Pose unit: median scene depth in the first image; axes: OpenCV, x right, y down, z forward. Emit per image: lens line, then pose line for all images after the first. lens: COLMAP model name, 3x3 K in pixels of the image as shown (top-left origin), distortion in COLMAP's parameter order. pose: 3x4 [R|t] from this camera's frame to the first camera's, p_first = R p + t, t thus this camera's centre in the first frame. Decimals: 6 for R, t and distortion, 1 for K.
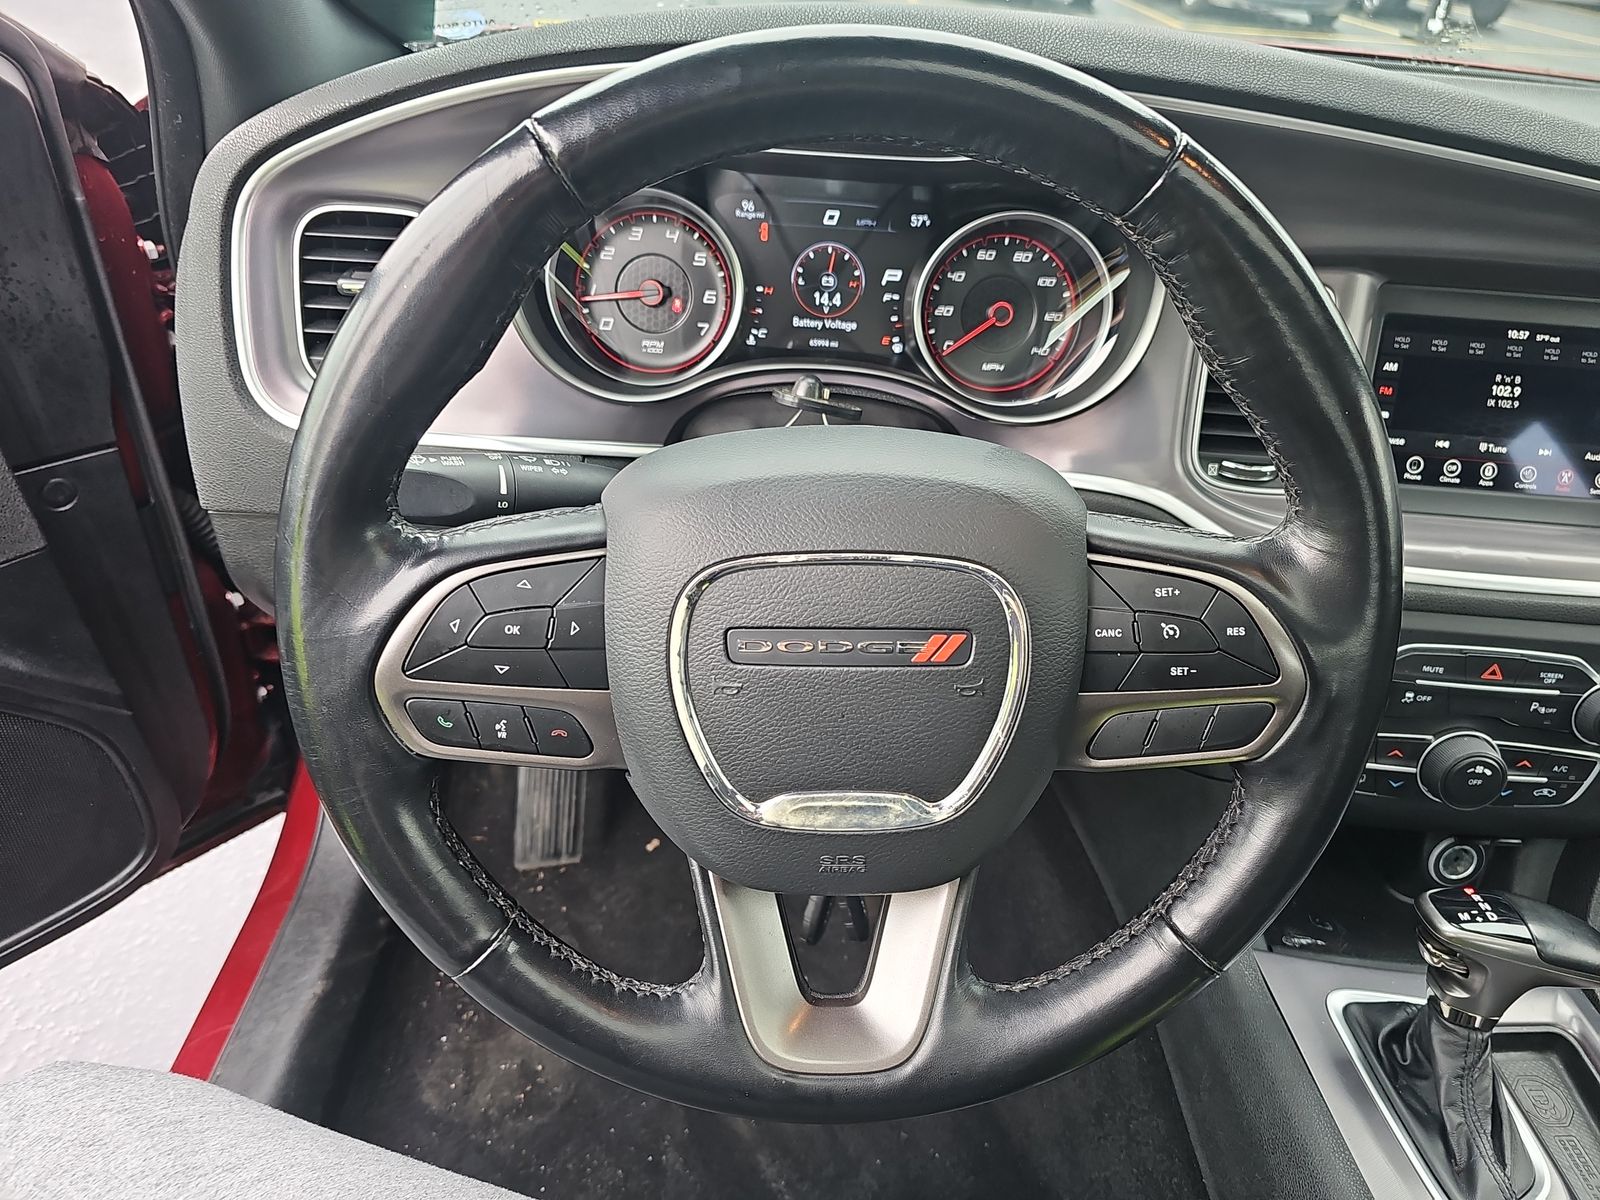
lens RADIAL K [[1060.8, 0, 795.3], [0, 1060.8, 605.7], [0, 0, 1]] dist [0.035541, -0.028235]
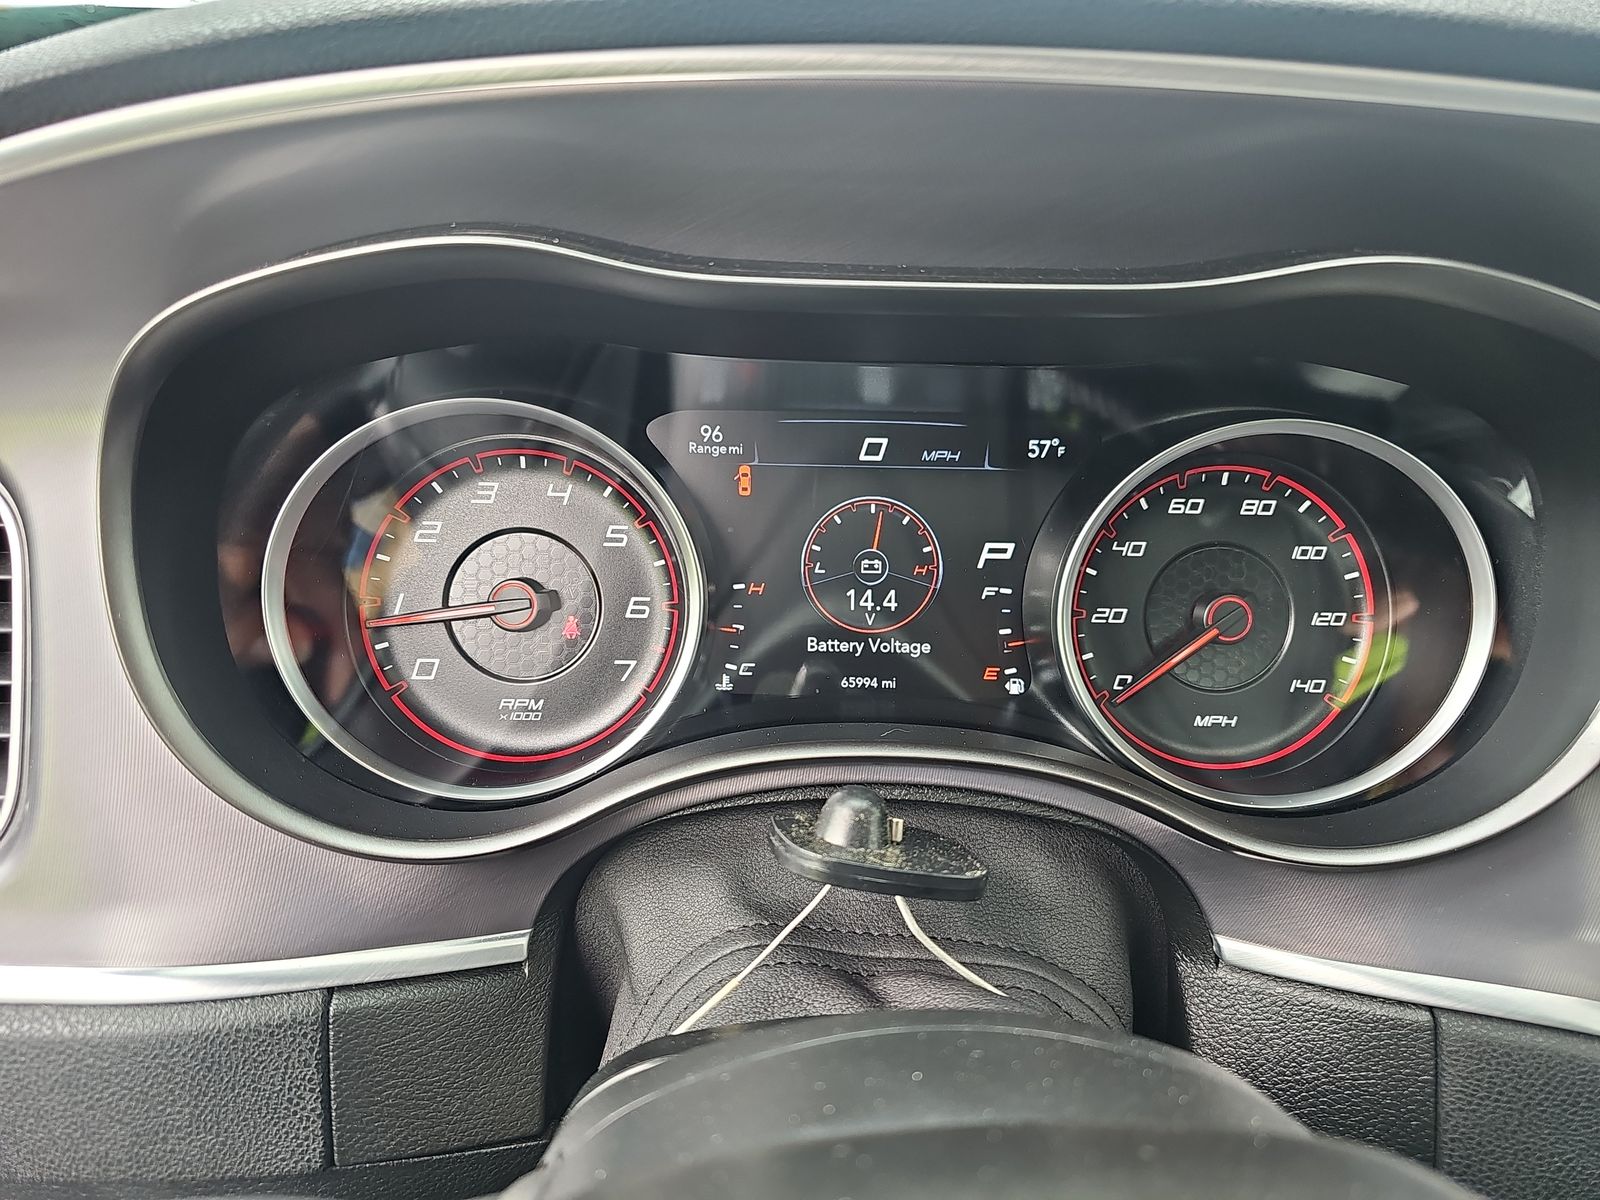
lens RADIAL K [[1060.8, 0, 803.7], [0, 1060.8, 597.9], [0, 0, 1]] dist [0.035541, -0.028235]
pose [[0.999178, -0.038549, 0.012569, -0.009274], [0.040416, 0.971698, -0.232742, -0.182360], [-0.003242, 0.233059, 0.972457, 0.535795]]
